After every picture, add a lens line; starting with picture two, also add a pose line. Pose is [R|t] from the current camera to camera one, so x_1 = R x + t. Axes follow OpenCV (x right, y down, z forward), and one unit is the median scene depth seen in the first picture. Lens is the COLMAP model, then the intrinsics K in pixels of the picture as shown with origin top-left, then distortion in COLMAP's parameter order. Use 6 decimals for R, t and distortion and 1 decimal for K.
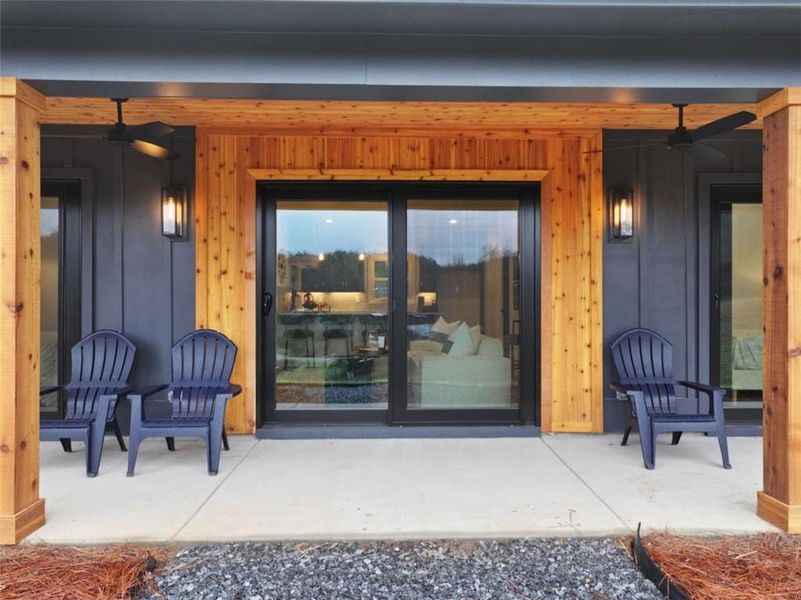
lens RADIAL K [[573.0, 0, 400.5], [0, 573.0, 300.0], [0, 0, 1]] dist [-0.038380, 0.004140]
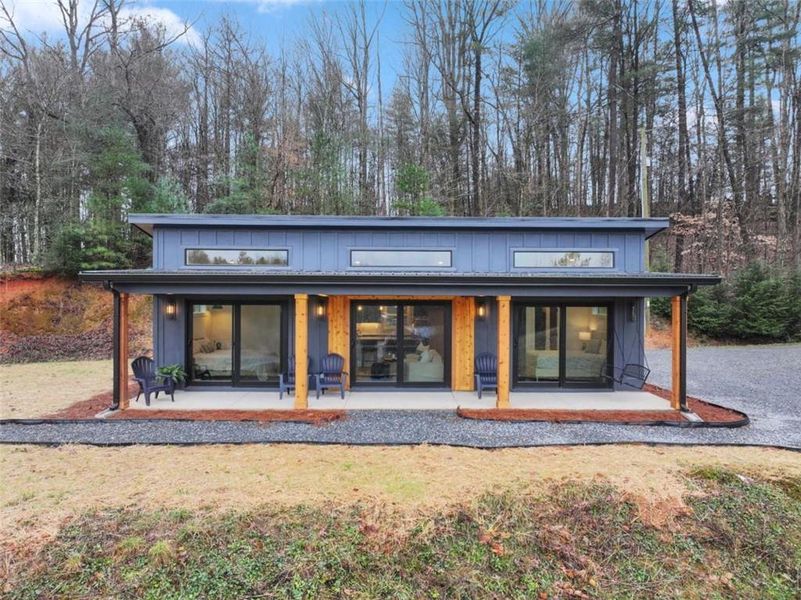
lens RADIAL K [[573.0, 0, 400.5], [0, 573.0, 300.0], [0, 0, 1]] dist [-0.038380, 0.004140]
pose [[0.999981, 0.005008, -0.003618, 0.005127], [-0.005006, 0.999987, 0.000562, -0.207043], [0.003621, -0.000544, 0.999993, -1.789980]]
